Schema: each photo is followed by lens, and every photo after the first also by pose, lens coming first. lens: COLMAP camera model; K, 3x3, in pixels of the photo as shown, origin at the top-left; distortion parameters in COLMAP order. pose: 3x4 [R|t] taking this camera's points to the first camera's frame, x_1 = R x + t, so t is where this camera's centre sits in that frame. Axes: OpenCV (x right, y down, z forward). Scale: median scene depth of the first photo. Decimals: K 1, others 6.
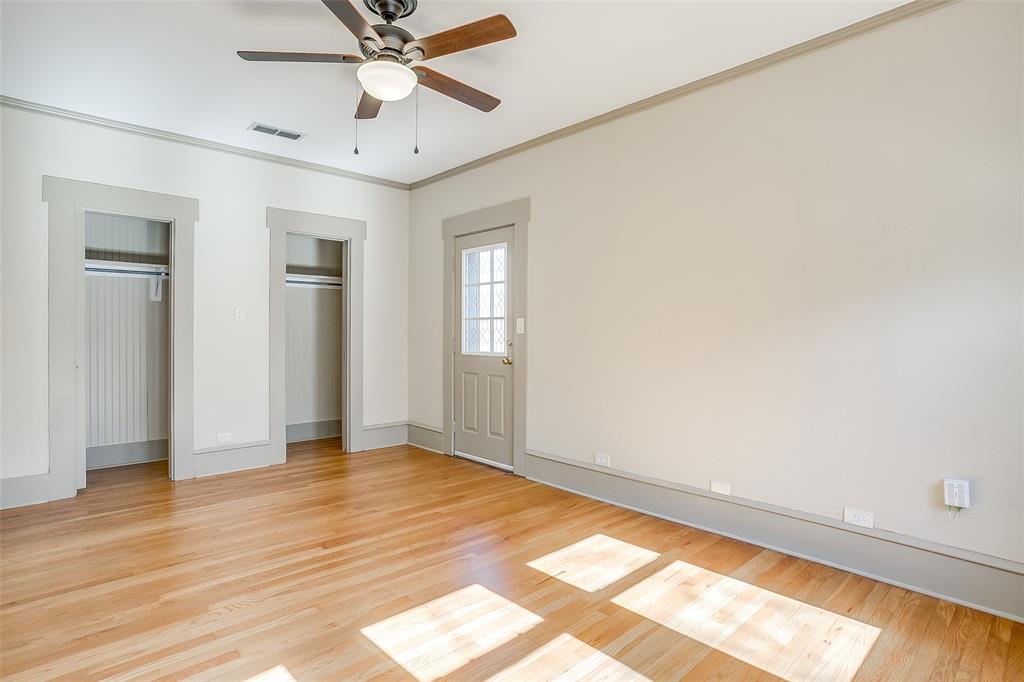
lens RADIAL K [[527.1, 0, 489.4], [0, 527.1, 337.5], [0, 0, 1]] dist [-0.050847, 0.025693]
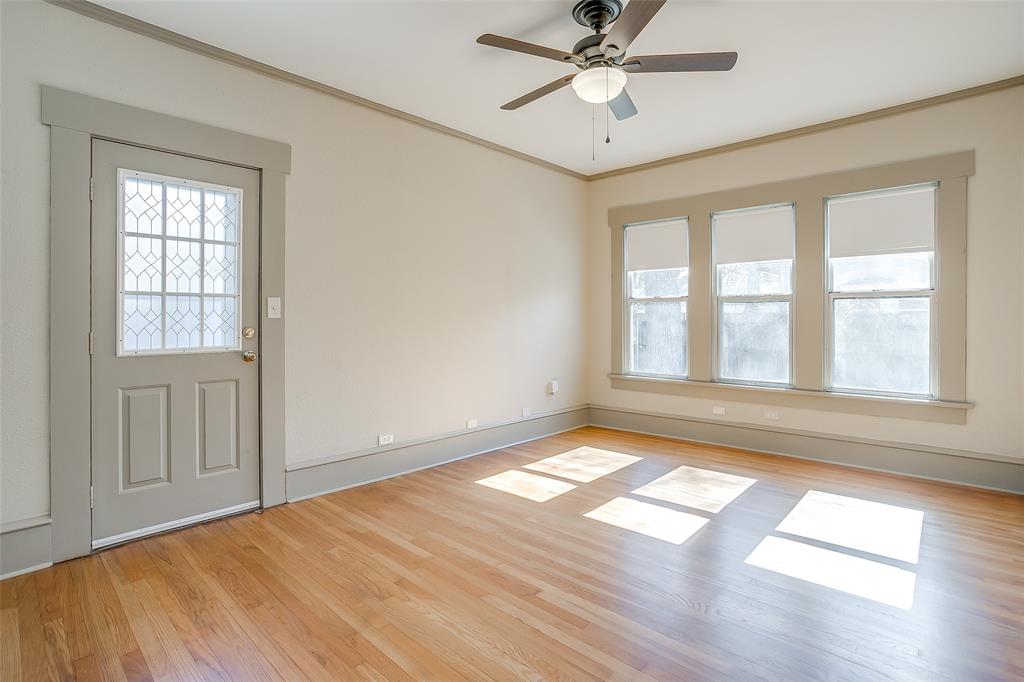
lens RADIAL K [[504.1, 0, 511.4], [0, 504.1, 320.3], [0, 0, 1]] dist [-0.041108, 0.022752]
pose [[-0.076337, -0.001006, 0.997082, -0.805945], [0.015496, 0.999878, 0.002195, -0.000694], [-0.996962, 0.015618, -0.076312, 0.837326]]
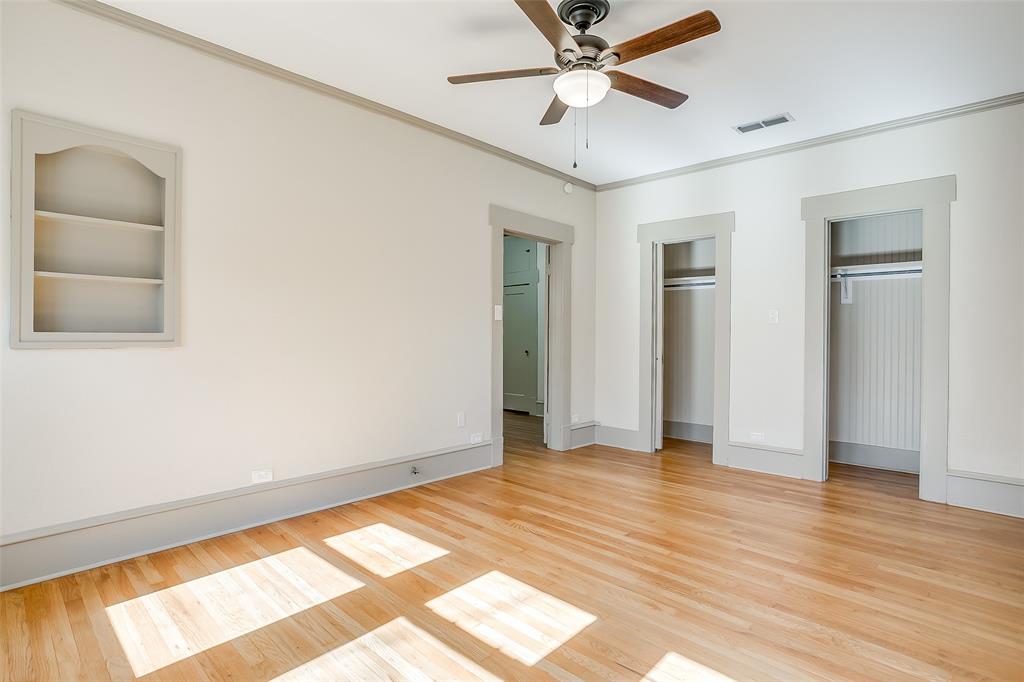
lens RADIAL K [[512.4, 0, 510.0], [0, 512.4, 334.5], [0, 0, 1]] dist [0.000323, -0.000099]
pose [[0.082689, -0.001331, -0.996575, 0.551547], [-0.007778, 0.999968, -0.001981, -0.003075], [0.996545, 0.007915, 0.082676, 0.517886]]
